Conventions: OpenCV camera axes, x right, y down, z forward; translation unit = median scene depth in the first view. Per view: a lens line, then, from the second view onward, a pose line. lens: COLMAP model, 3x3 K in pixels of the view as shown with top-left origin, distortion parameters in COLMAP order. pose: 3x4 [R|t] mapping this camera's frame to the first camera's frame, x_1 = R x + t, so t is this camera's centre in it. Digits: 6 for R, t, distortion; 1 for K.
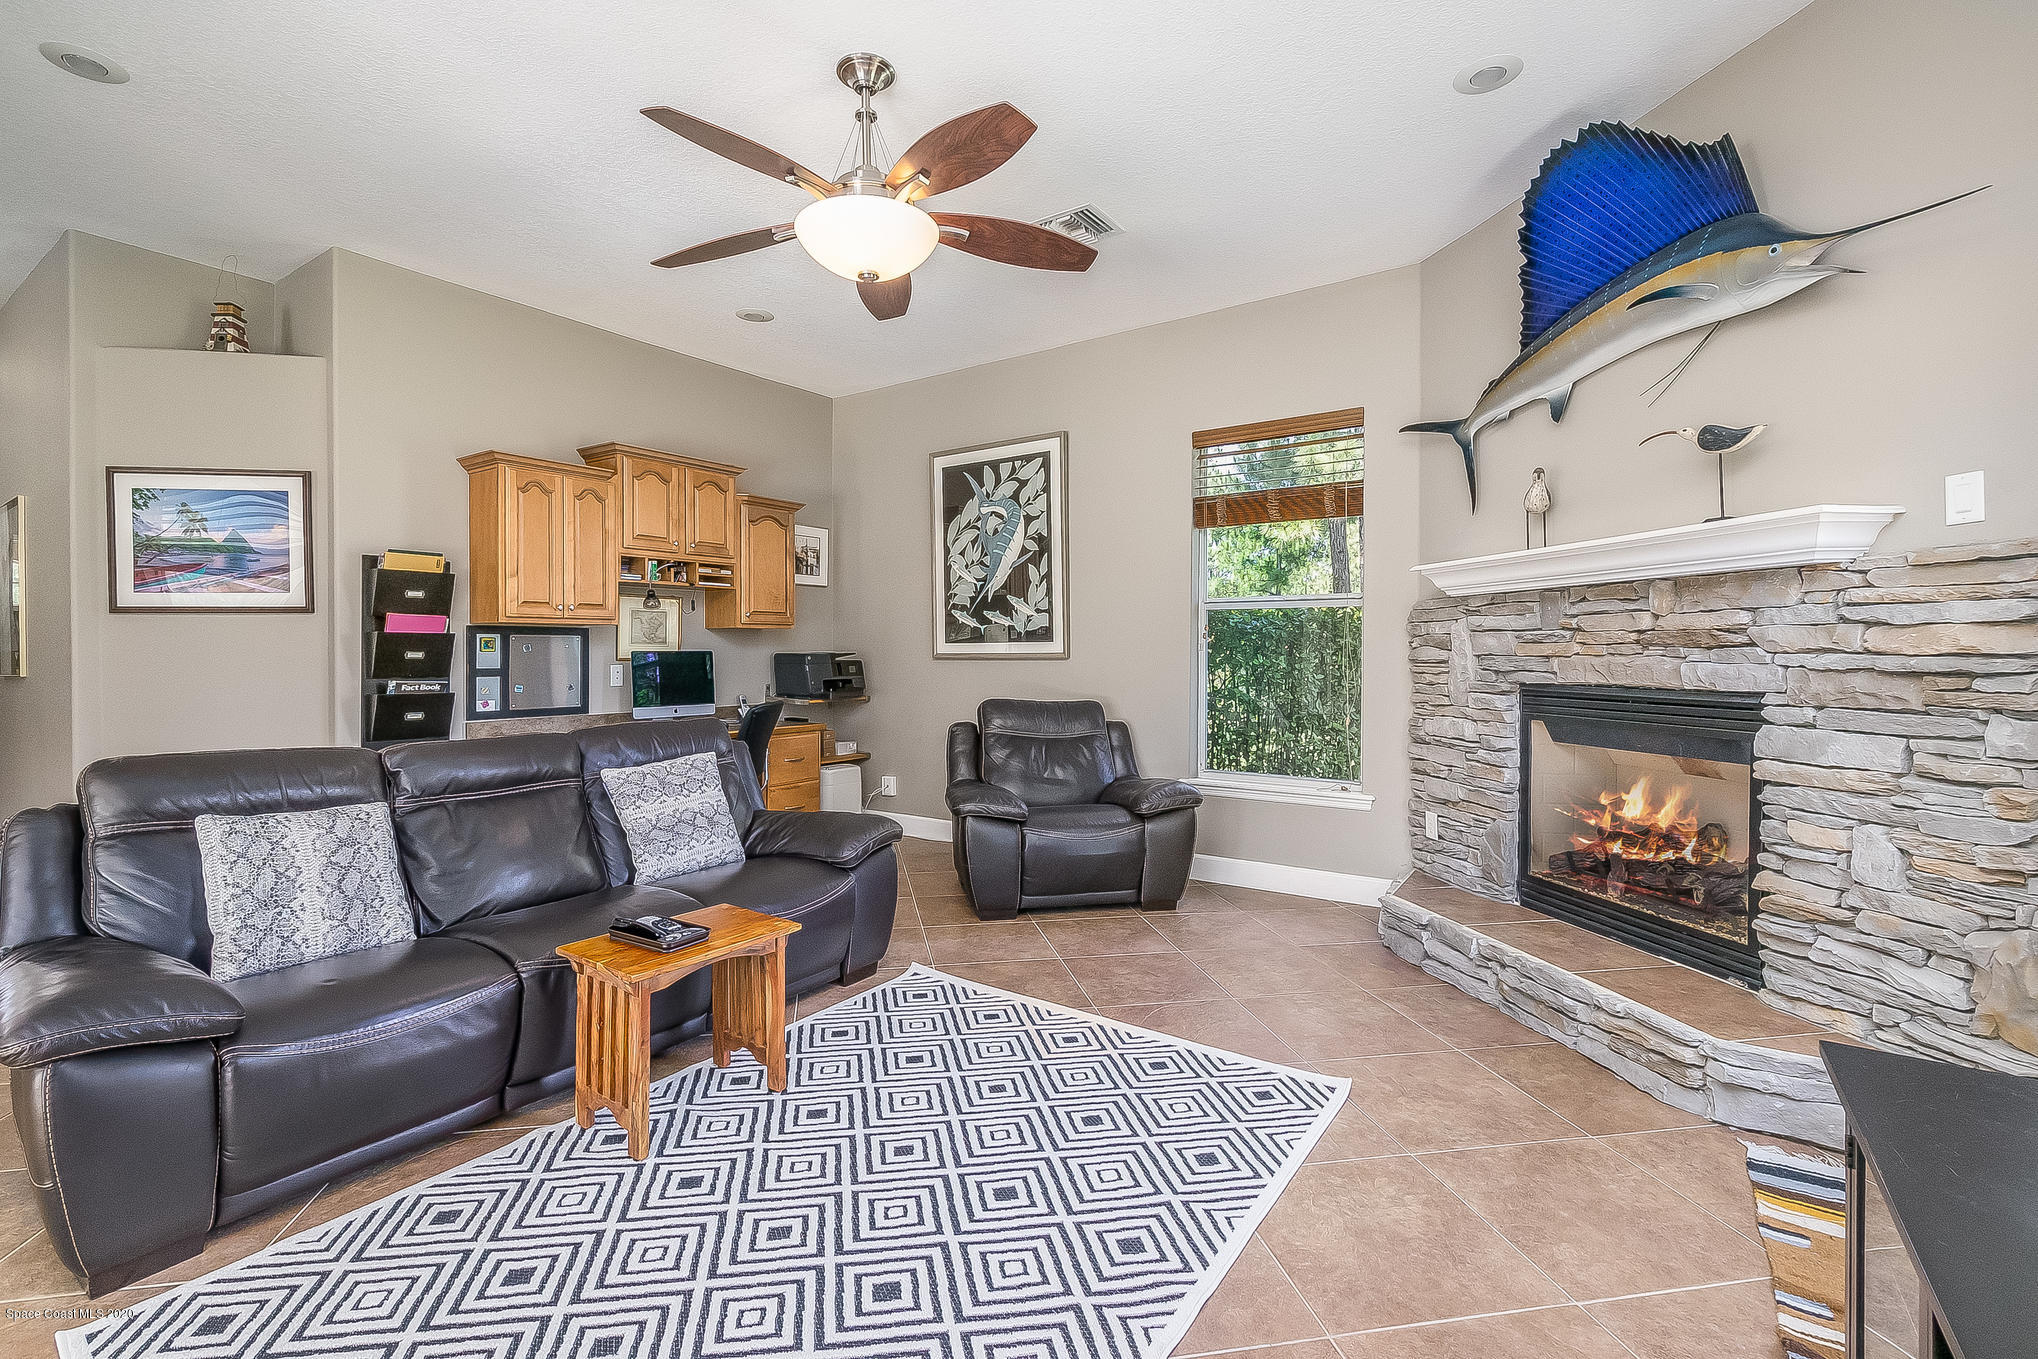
lens RADIAL K [[876.1, 0, 1016.4], [0, 876.1, 665.7], [0, 0, 1]] dist [-0.001809, 0.000276]
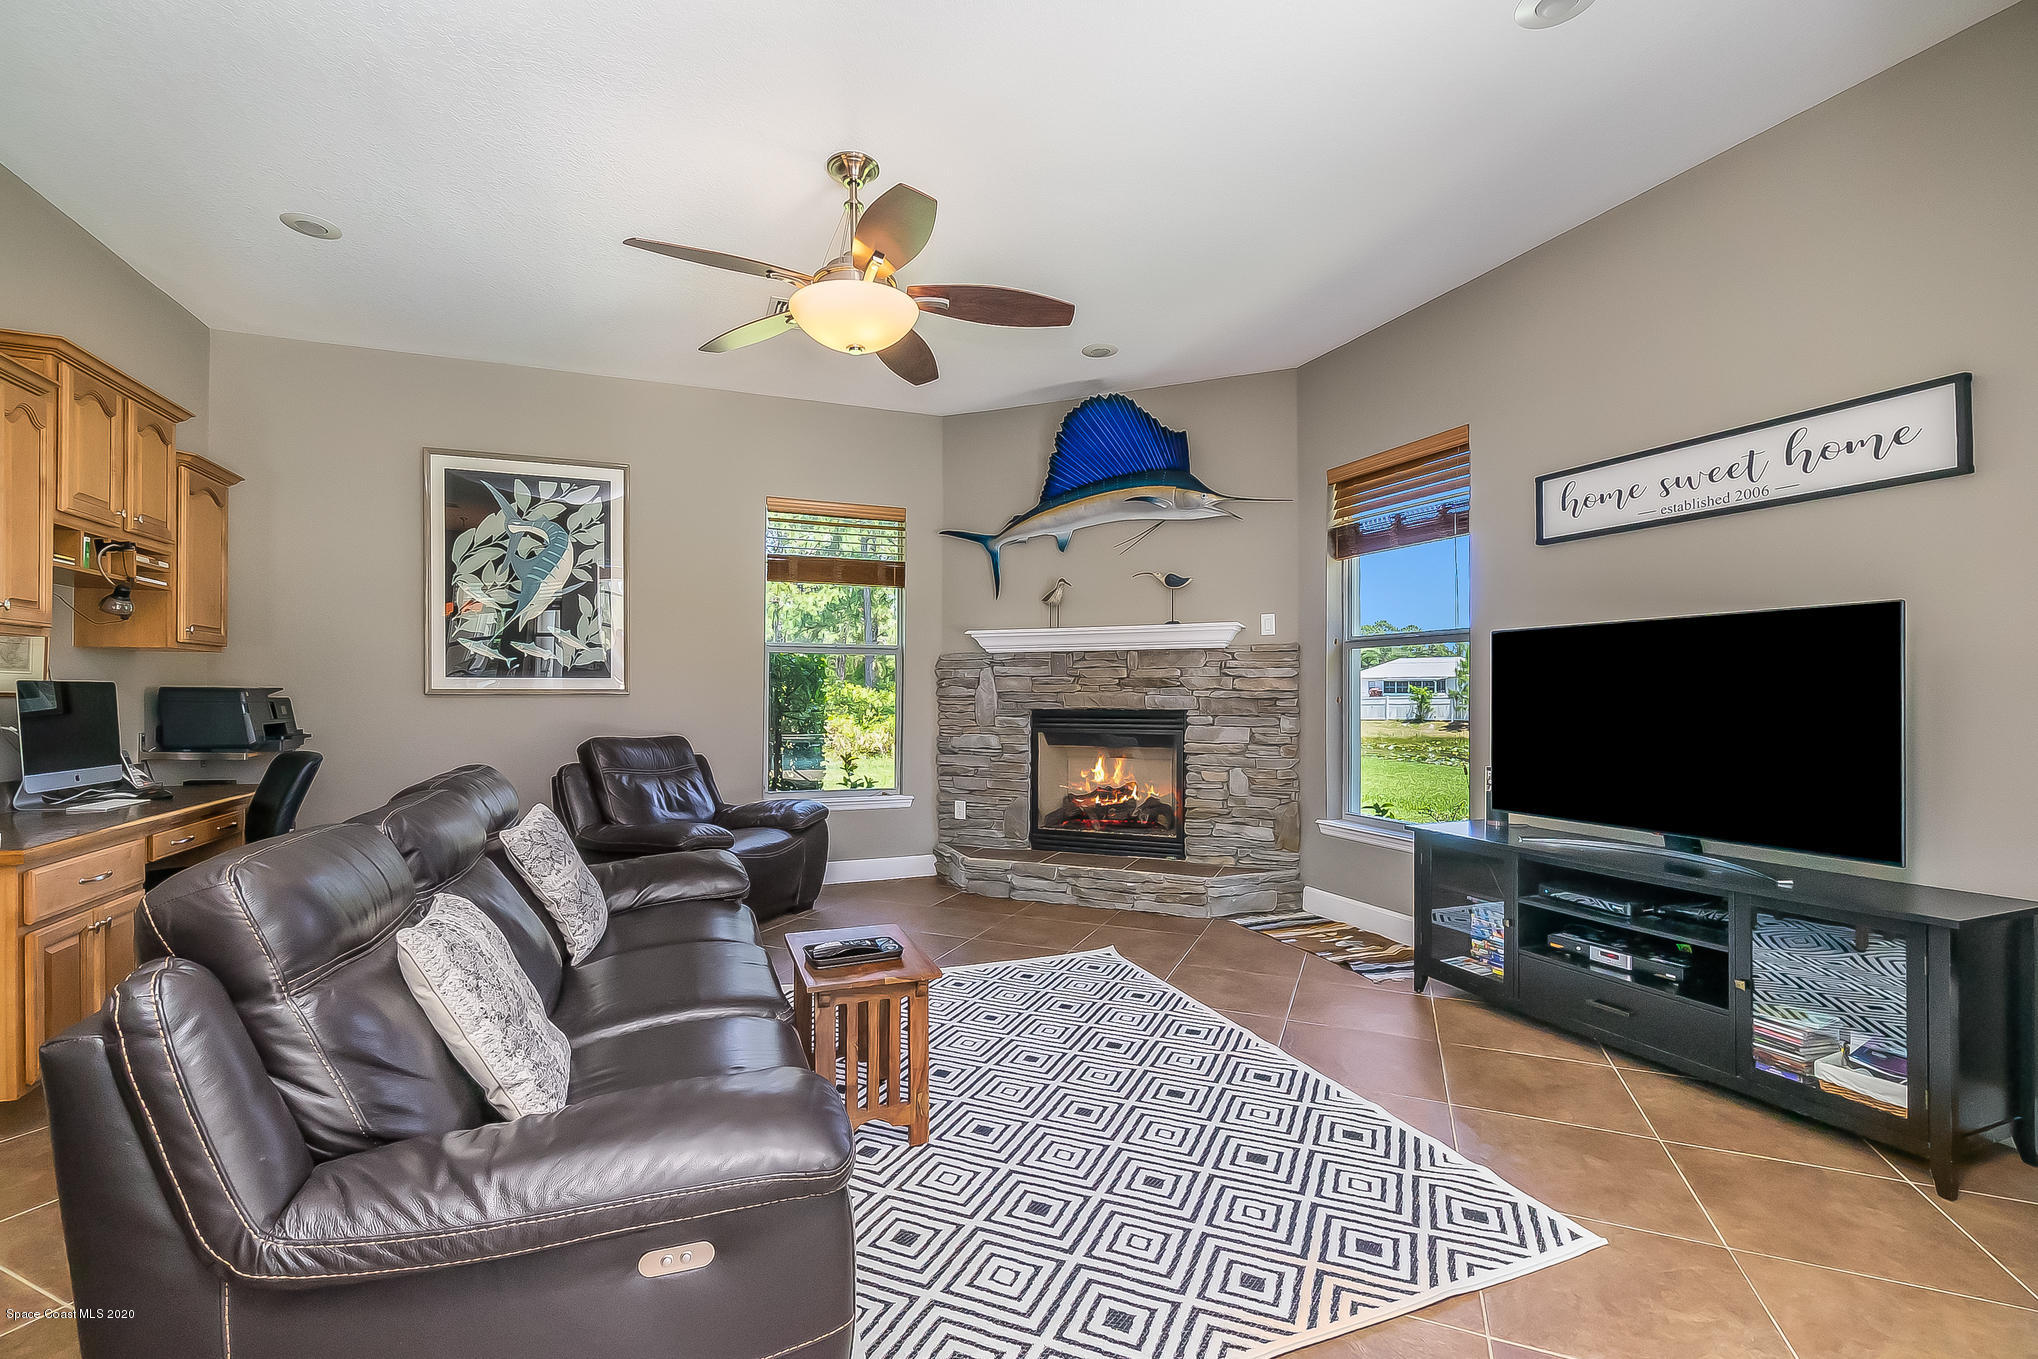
lens RADIAL K [[855.1, 0, 971.4], [0, 855.1, 703.7], [0, 0, 1]] dist [-0.002123, -0.000168]
pose [[0.581476, -0.006521, 0.813538, -0.672064], [0.010188, 0.999948, 0.000734, 0.006616], [-0.813500, 0.007861, 0.581512, 0.166504]]
